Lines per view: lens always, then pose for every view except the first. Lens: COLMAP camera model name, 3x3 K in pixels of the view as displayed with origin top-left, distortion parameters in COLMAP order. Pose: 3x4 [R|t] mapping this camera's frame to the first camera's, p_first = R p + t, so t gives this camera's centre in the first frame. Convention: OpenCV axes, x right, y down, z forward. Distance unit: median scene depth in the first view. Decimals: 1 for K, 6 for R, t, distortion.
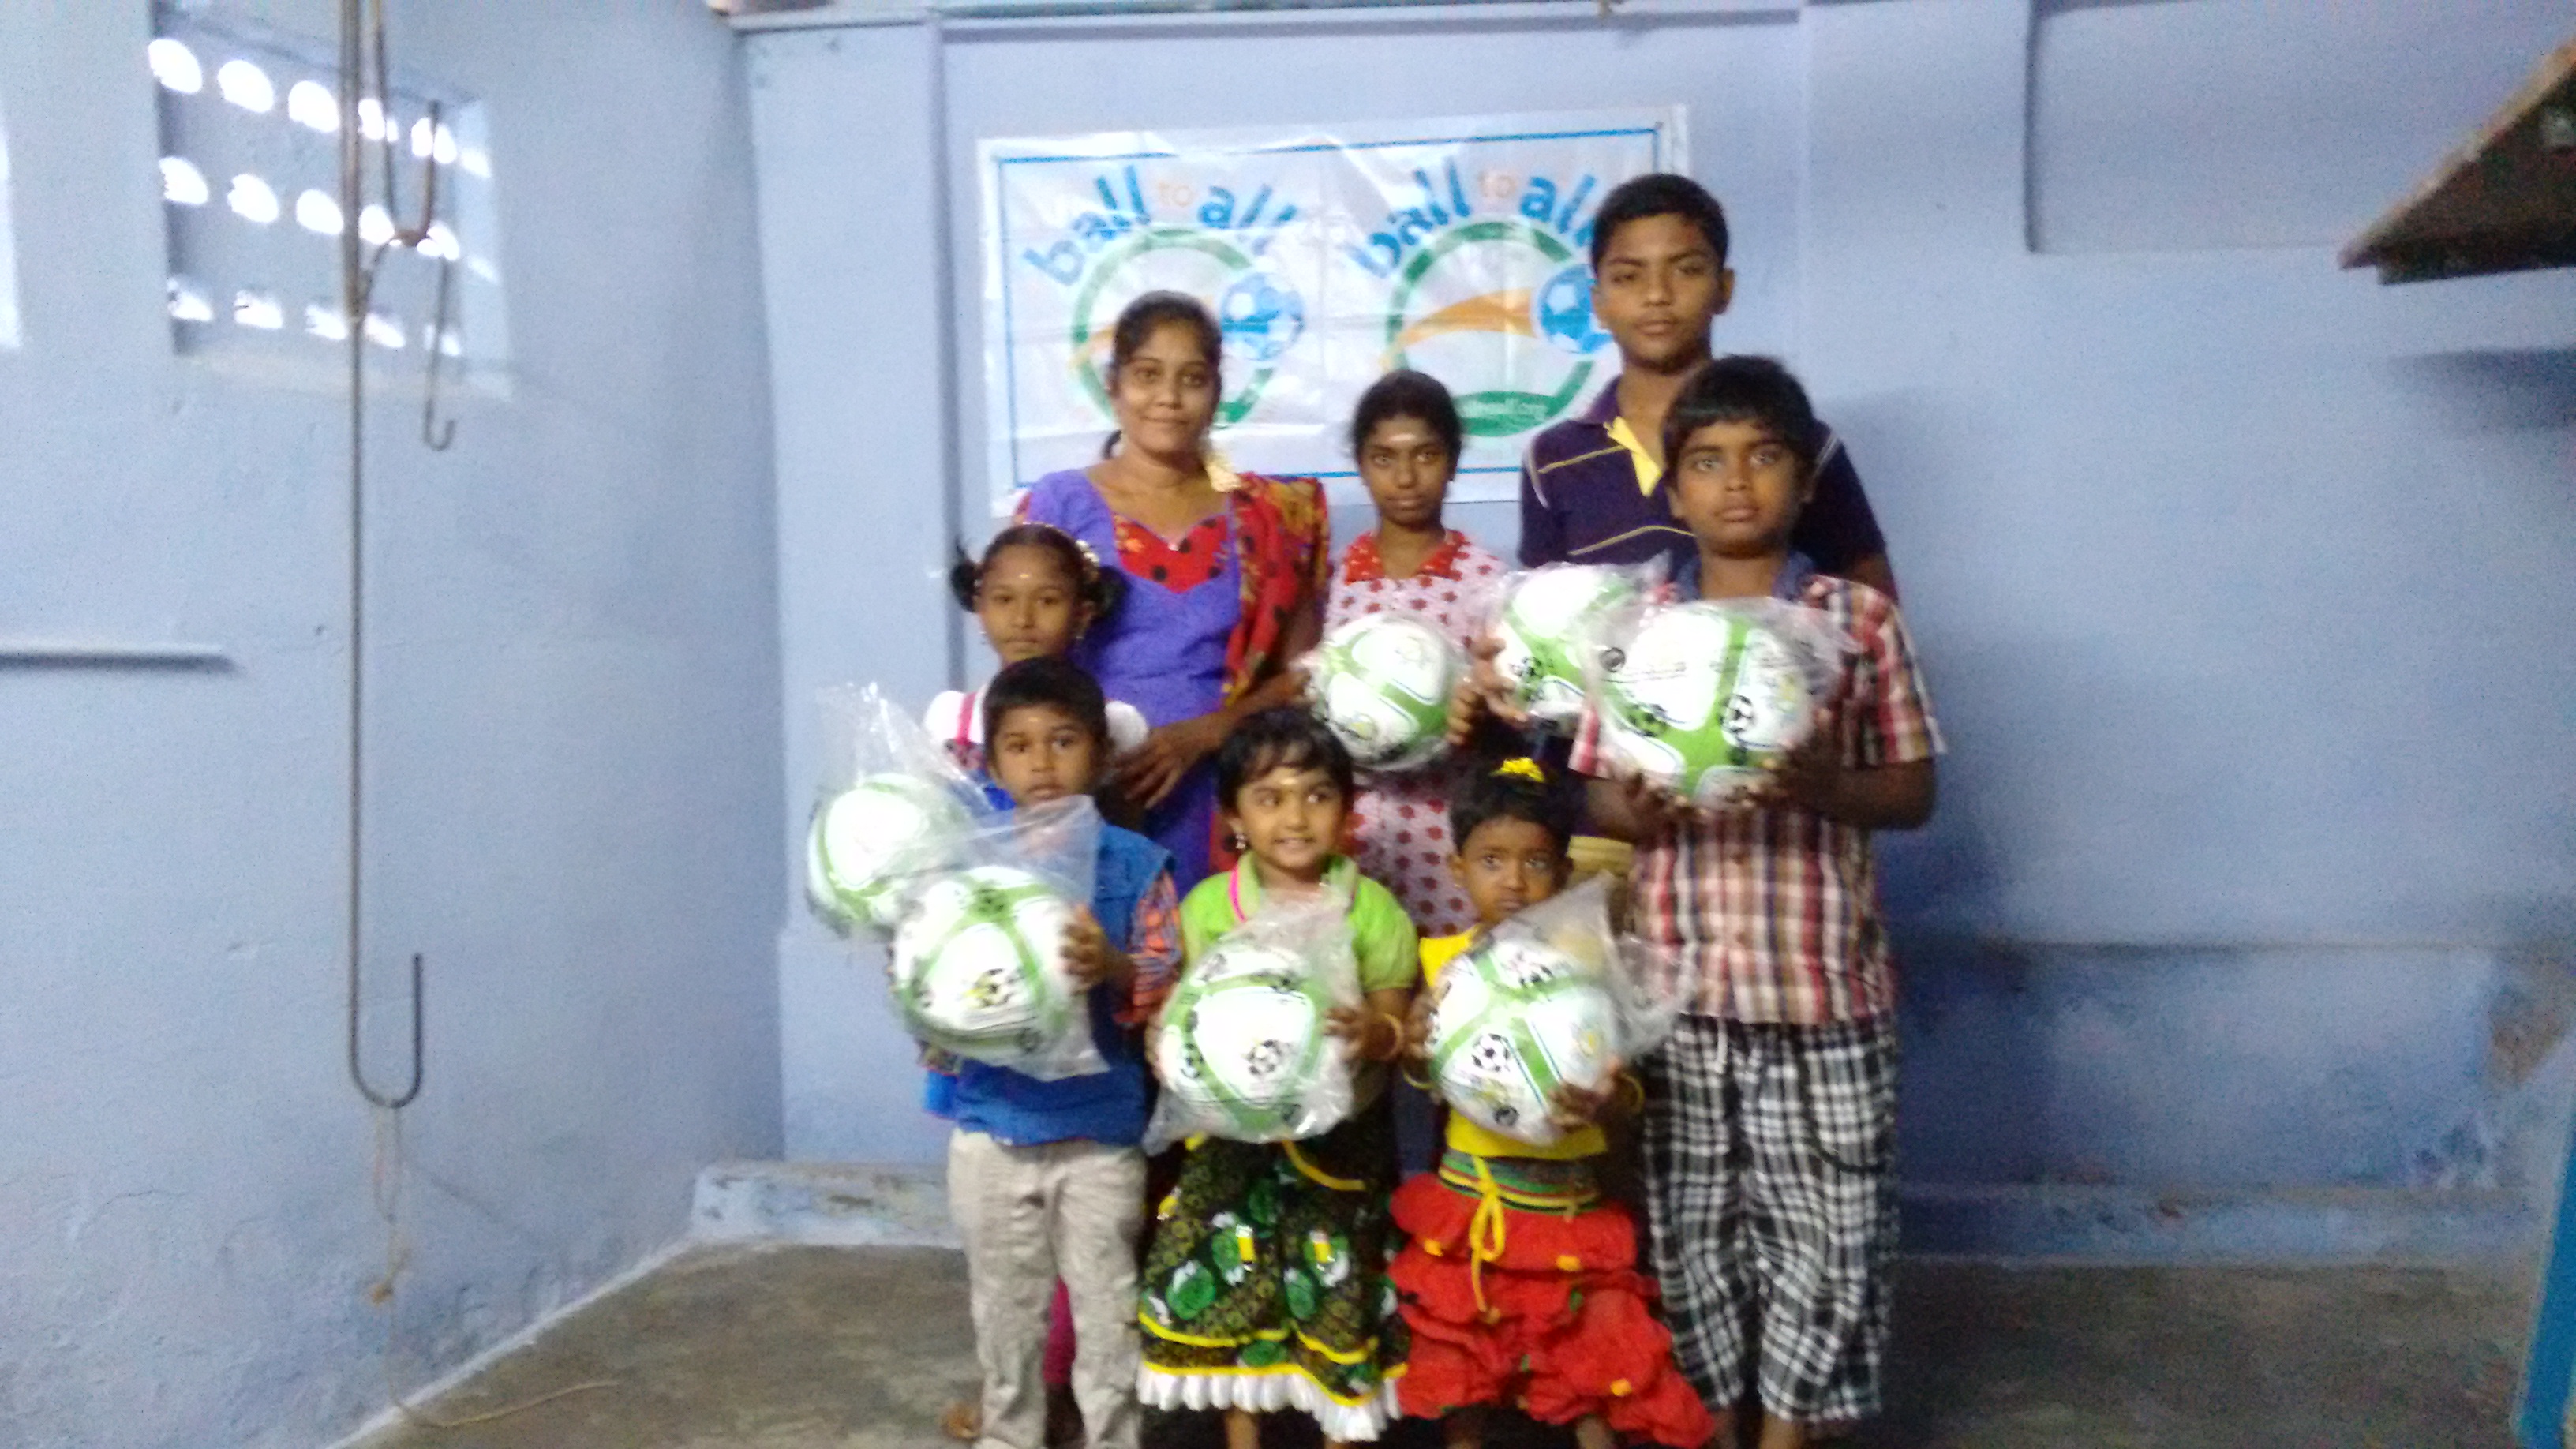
lens RADIAL K [[2062.8, 0, 1284.0], [0, 2062.8, 760.0], [0, 0, 1]] dist [-0.003895, -0.029143]
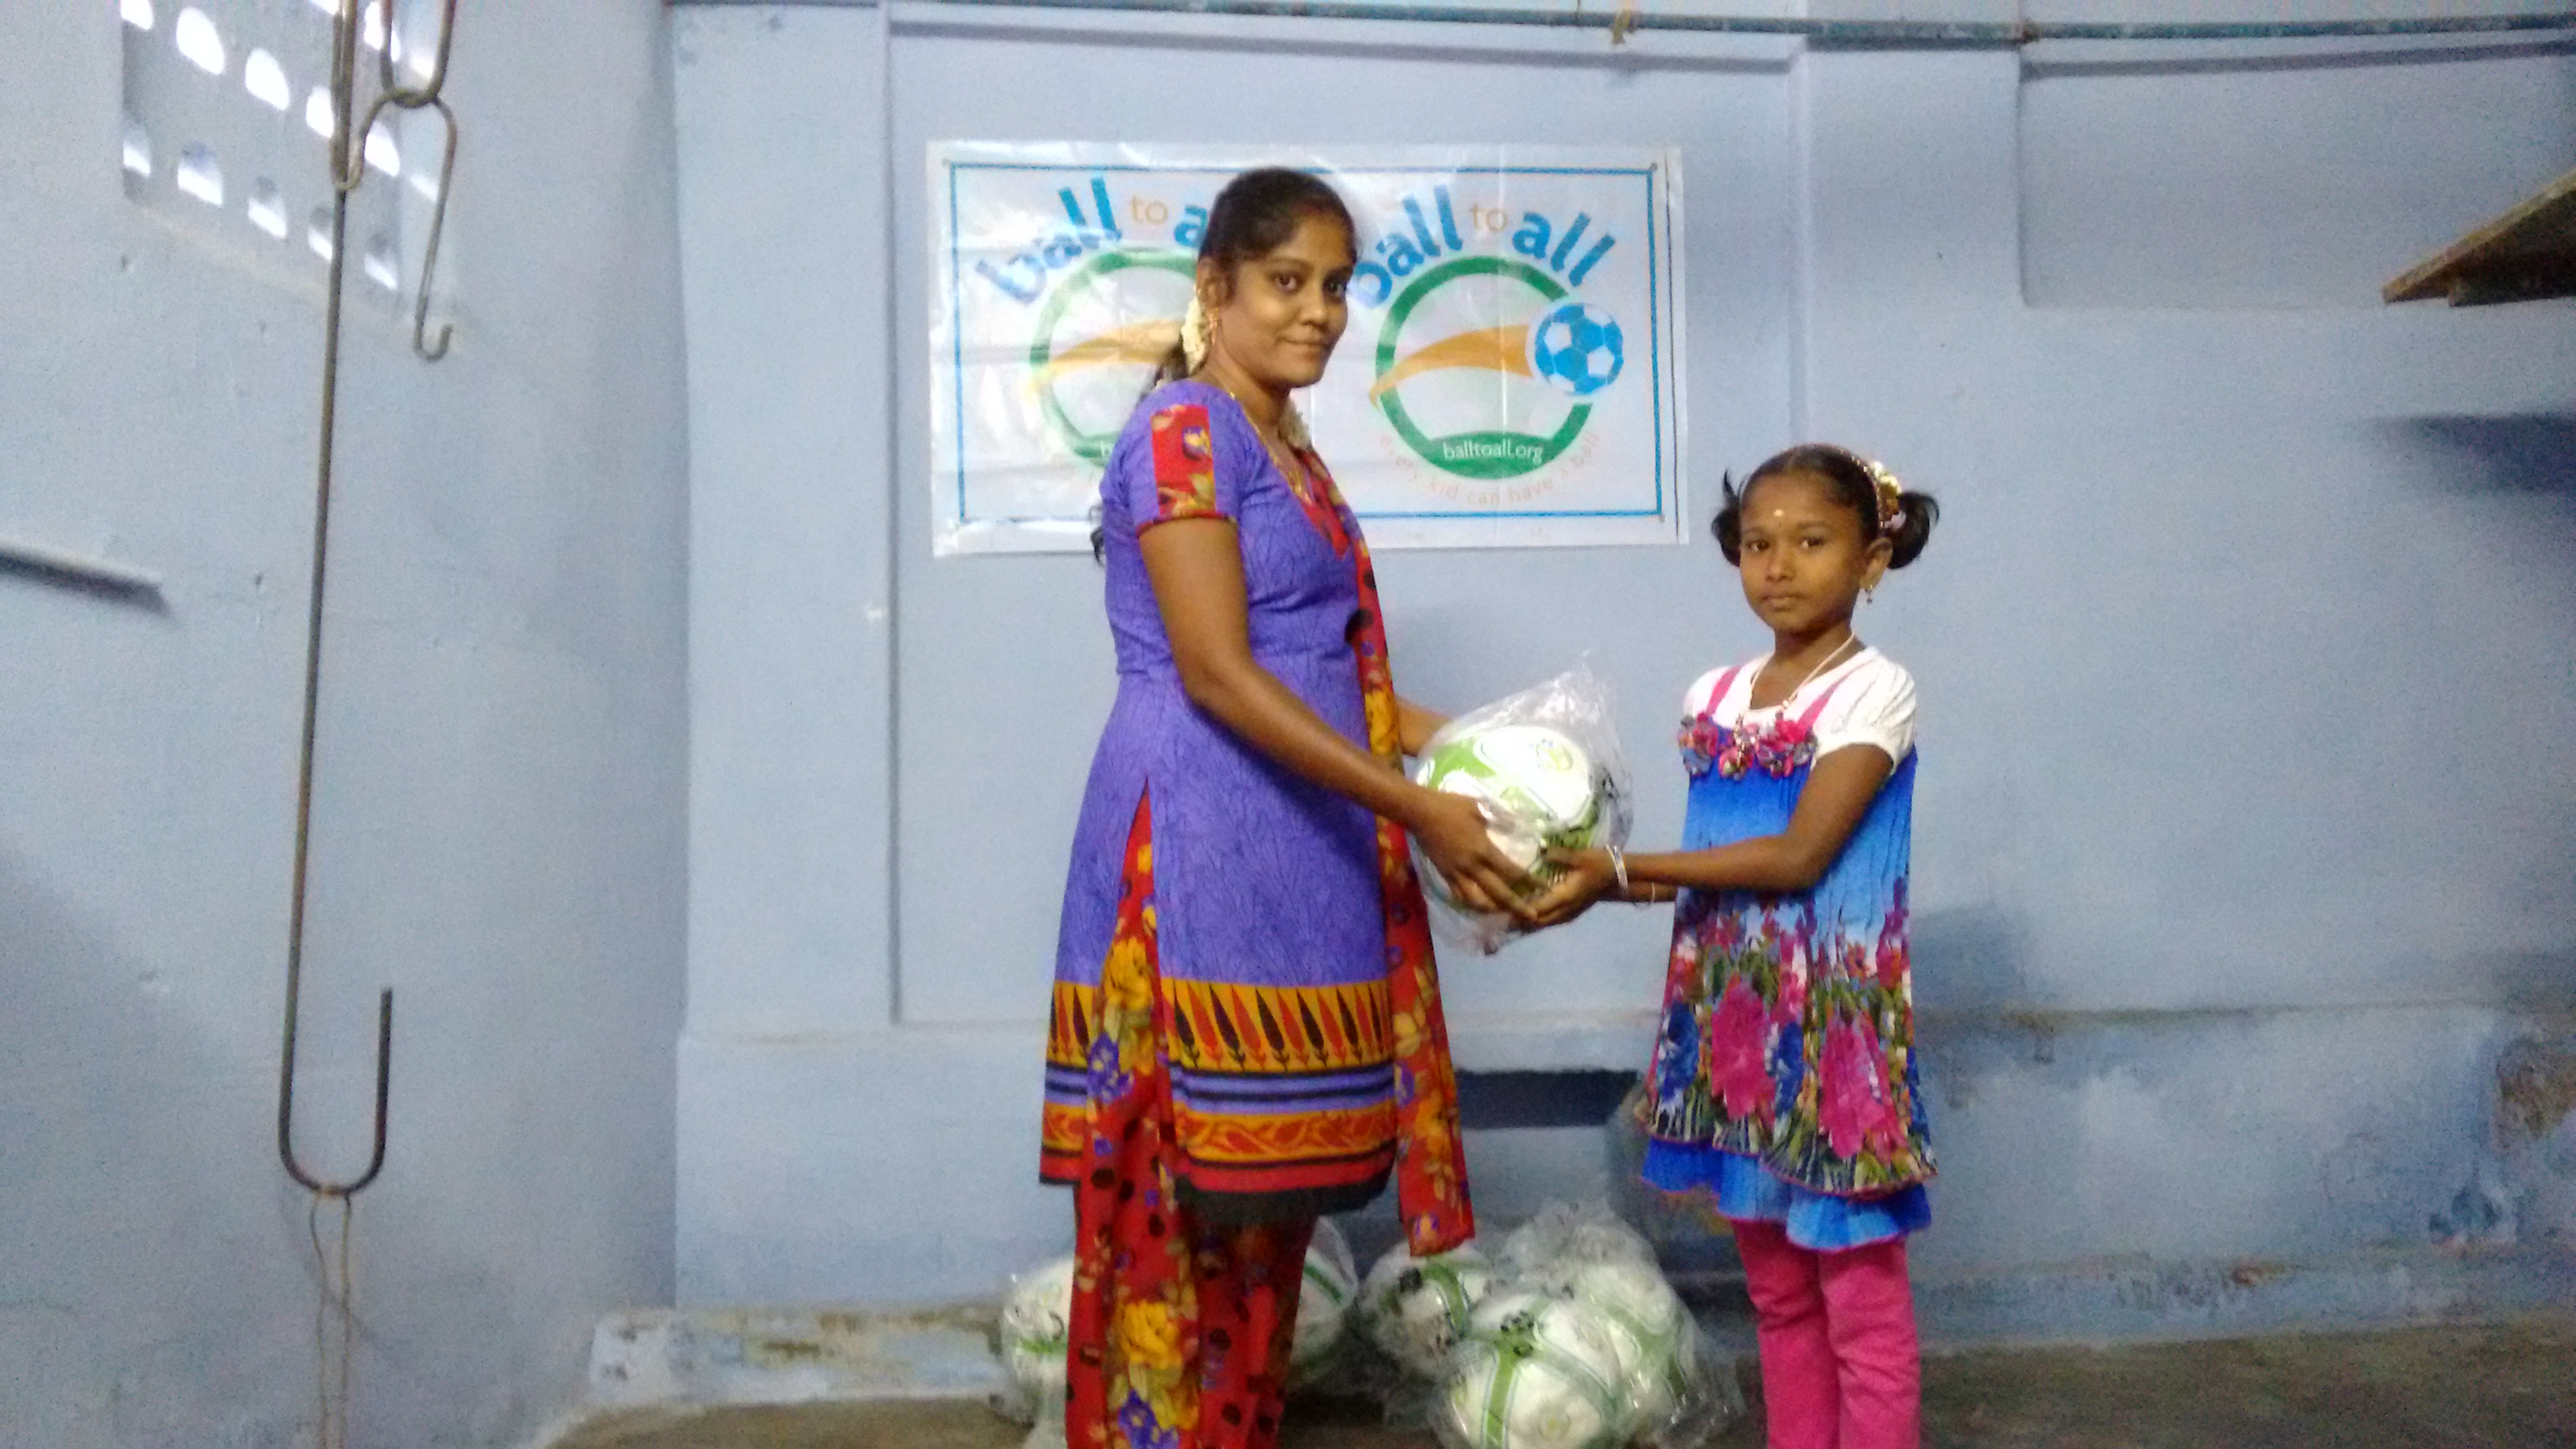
lens RADIAL K [[2062.8, 0, 1288.4], [0, 2062.8, 733.8], [0, 0, 1]] dist [-0.003895, -0.029143]
pose [[0.979142, 0.007864, 0.203023, -0.181478], [0.017306, 0.992391, -0.121906, 0.072517], [-0.202437, 0.122877, 0.971556, 0.124951]]
